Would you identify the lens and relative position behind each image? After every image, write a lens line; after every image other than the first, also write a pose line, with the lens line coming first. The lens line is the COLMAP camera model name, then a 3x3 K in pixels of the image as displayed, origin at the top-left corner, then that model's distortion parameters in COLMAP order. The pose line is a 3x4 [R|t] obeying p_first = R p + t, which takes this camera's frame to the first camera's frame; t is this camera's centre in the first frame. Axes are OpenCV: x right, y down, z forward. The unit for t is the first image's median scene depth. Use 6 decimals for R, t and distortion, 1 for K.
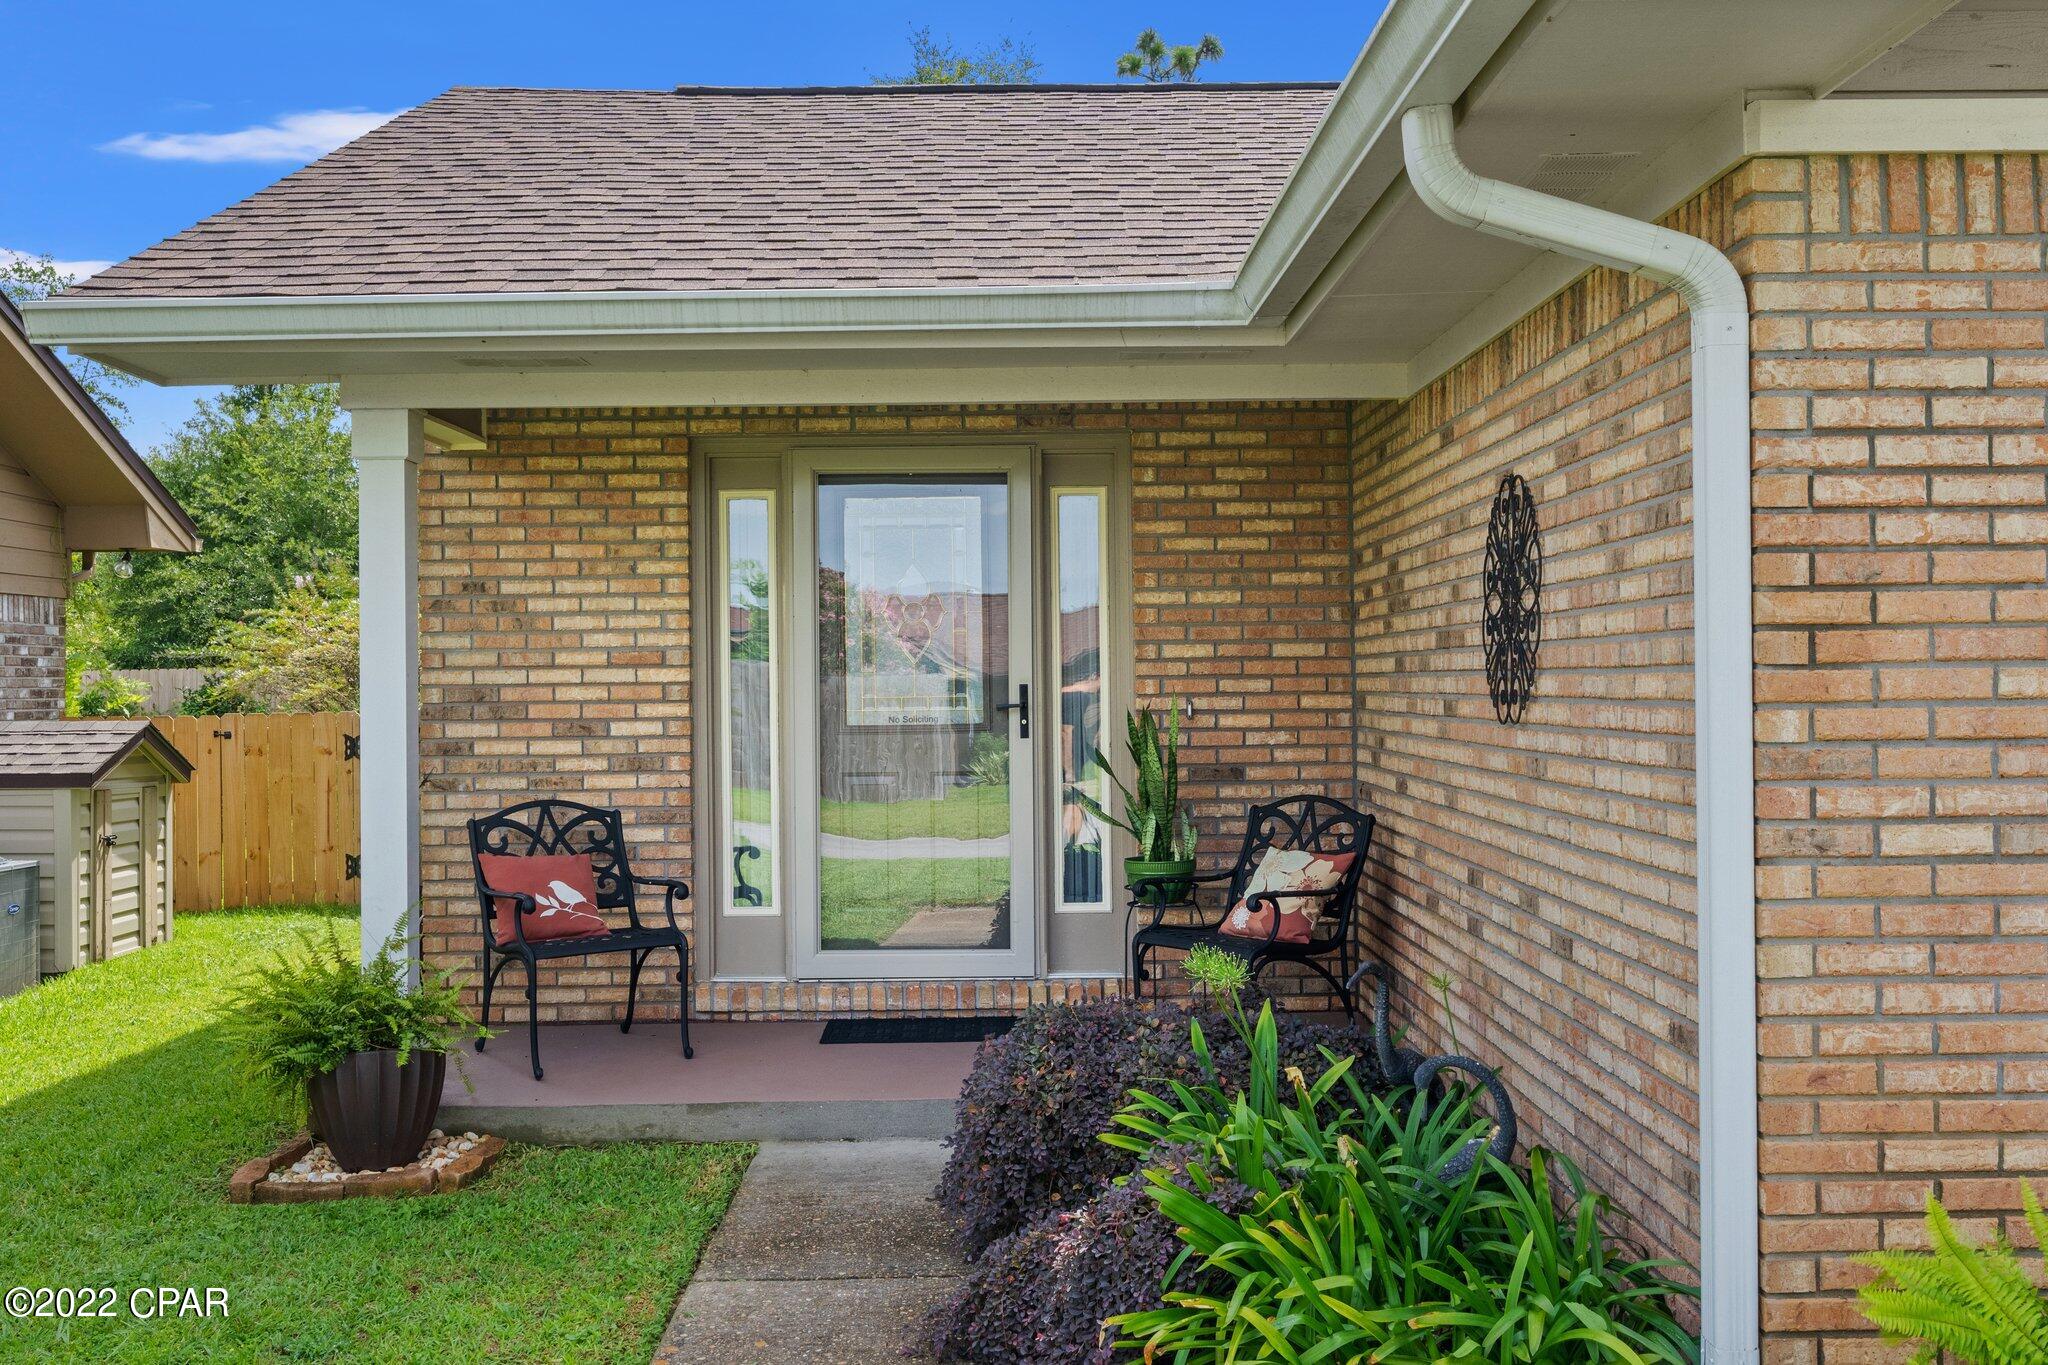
lens RADIAL K [[2102.5, 0, 1020.4], [0, 2102.5, 673.4], [0, 0, 1]] dist [0.007903, 0.000000]
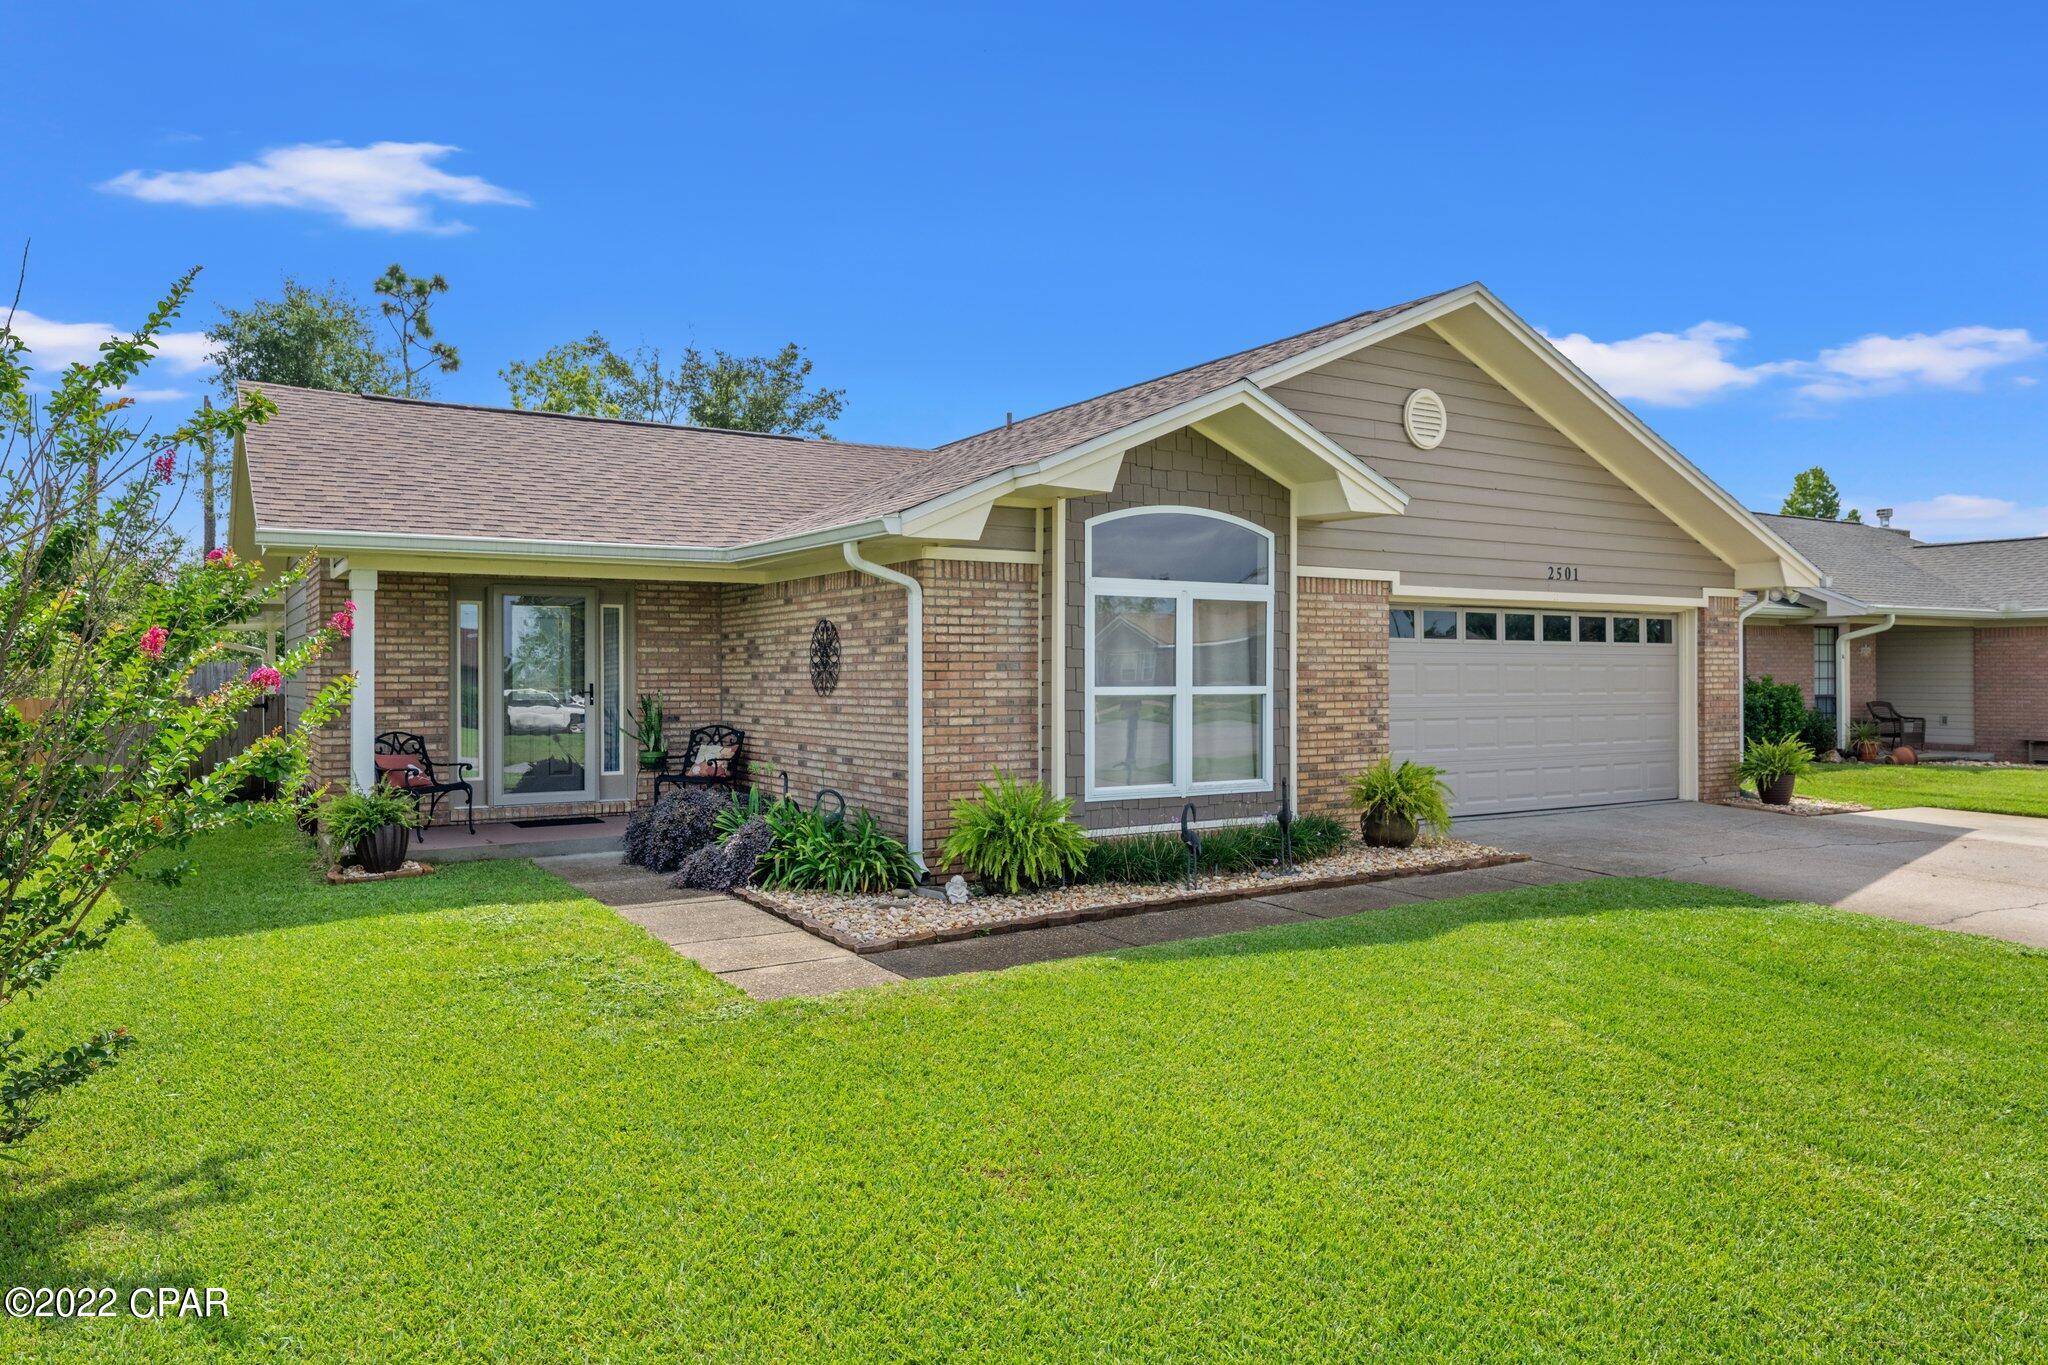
lens RADIAL K [[1336.9, 0, 1023.6], [0, 1336.9, 681.7], [0, 0, 1]] dist [0.000256, 0.000007]
pose [[0.852644, 0.005758, 0.522460, -0.559181], [-0.007299, 0.999973, 0.000892, -0.002936], [-0.522441, -0.004574, 0.852663, -0.881631]]
